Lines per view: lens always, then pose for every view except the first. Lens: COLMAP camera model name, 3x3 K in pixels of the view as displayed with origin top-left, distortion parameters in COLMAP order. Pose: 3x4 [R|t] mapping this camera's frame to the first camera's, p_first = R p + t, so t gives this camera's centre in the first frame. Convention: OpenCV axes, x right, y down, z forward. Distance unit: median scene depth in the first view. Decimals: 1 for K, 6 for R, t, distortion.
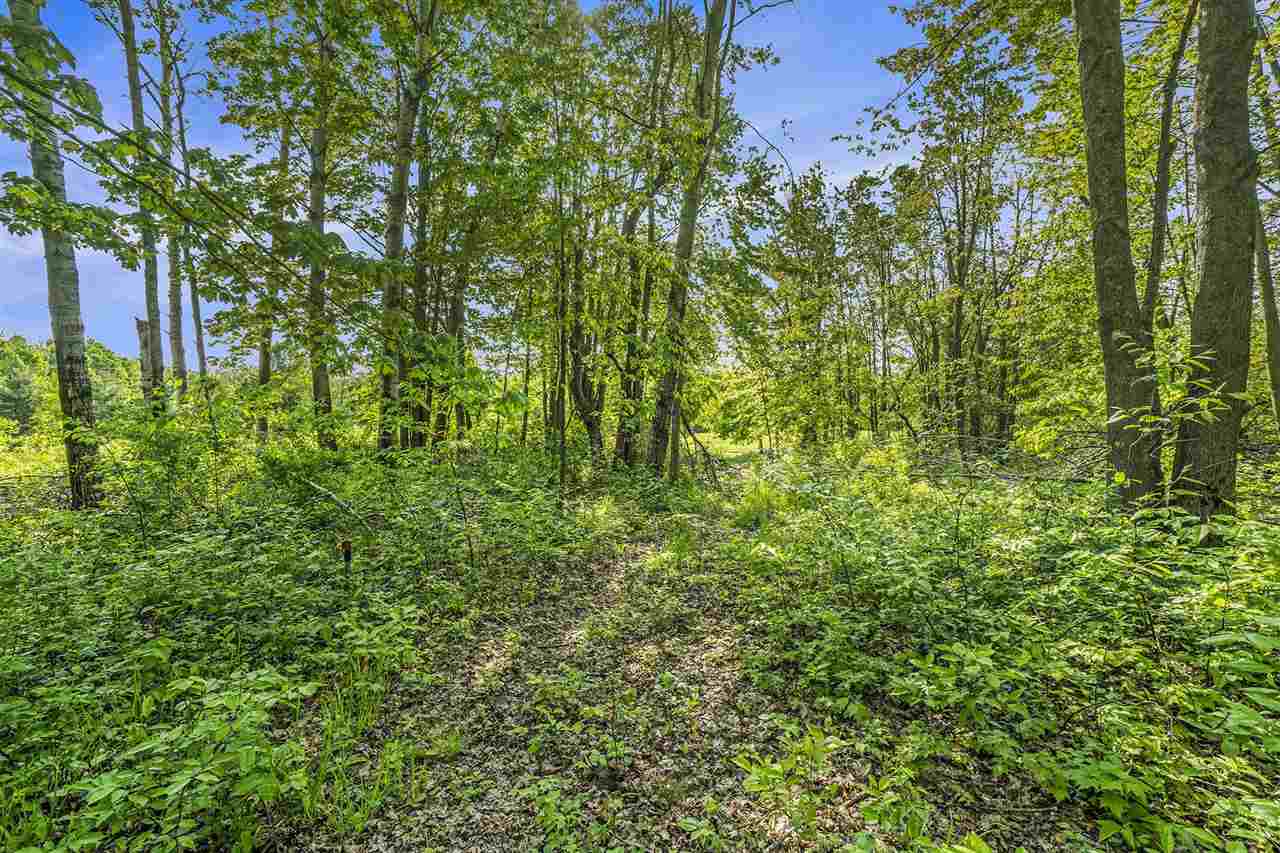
lens RADIAL K [[571.0, 0, 637.3], [0, 571.0, 422.0], [0, 0, 1]] dist [-0.052221, 0.019669]
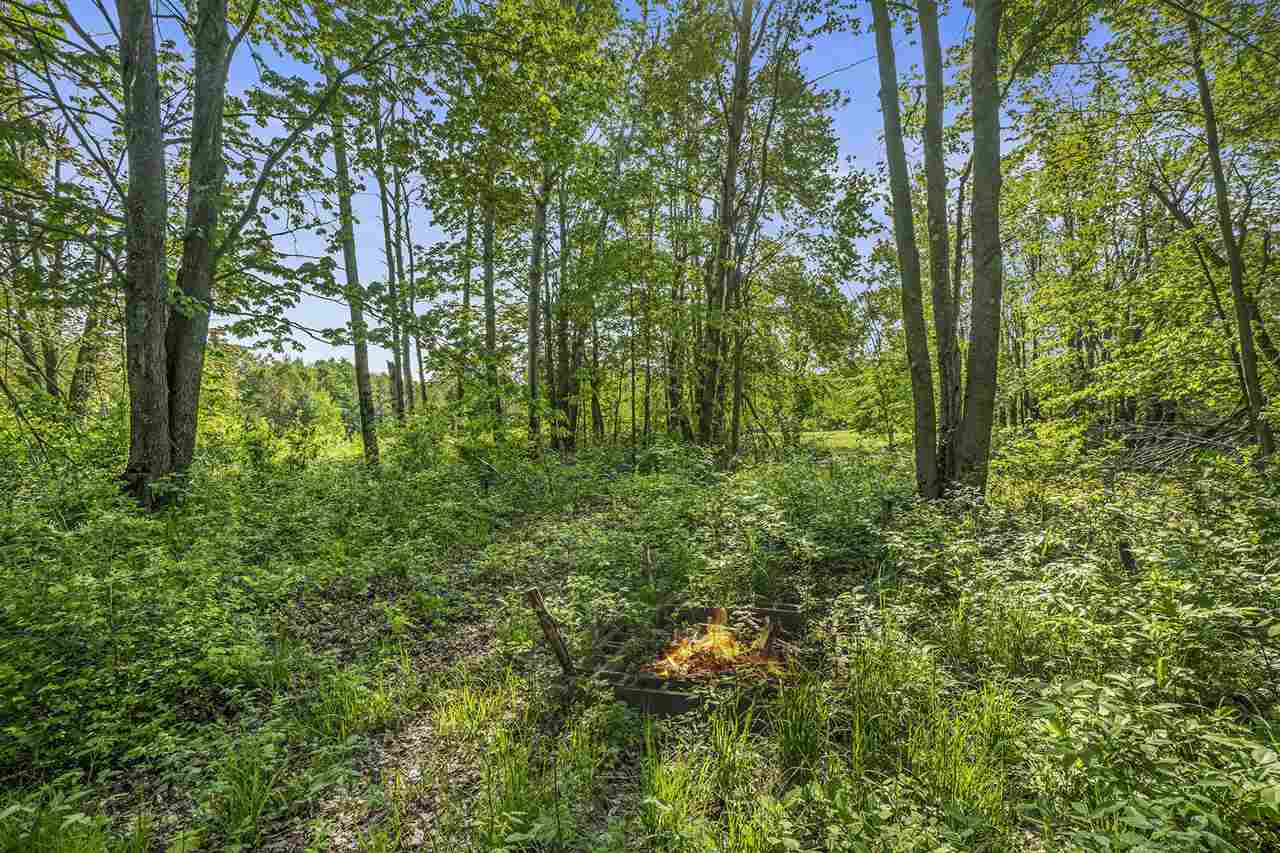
lens RADIAL K [[571.0, 0, 641.0], [0, 571.0, 427.2], [0, 0, 1]] dist [-0.052221, 0.019669]
pose [[0.957672, -0.013807, -0.287530, 0.206203], [0.017974, 0.999768, 0.011858, -0.001759], [0.287300, -0.016524, 0.957698, -0.279722]]
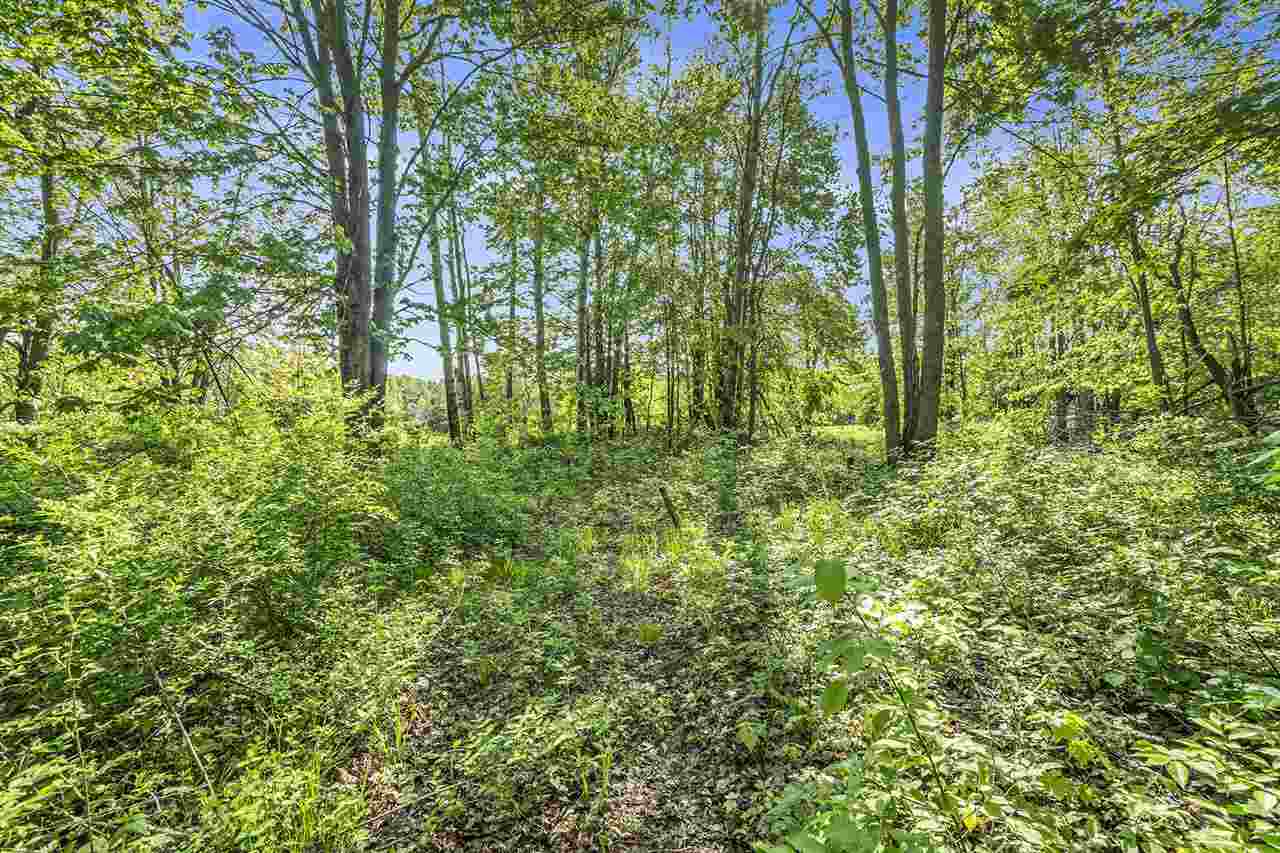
lens RADIAL K [[571.0, 0, 647.3], [0, 571.0, 424.4], [0, 0, 1]] dist [-0.052221, 0.019669]
pose [[0.953916, -0.024419, -0.299078, 0.227473], [0.028709, 0.999538, 0.009958, 0.006636], [0.298696, -0.018085, 0.954177, -0.502828]]
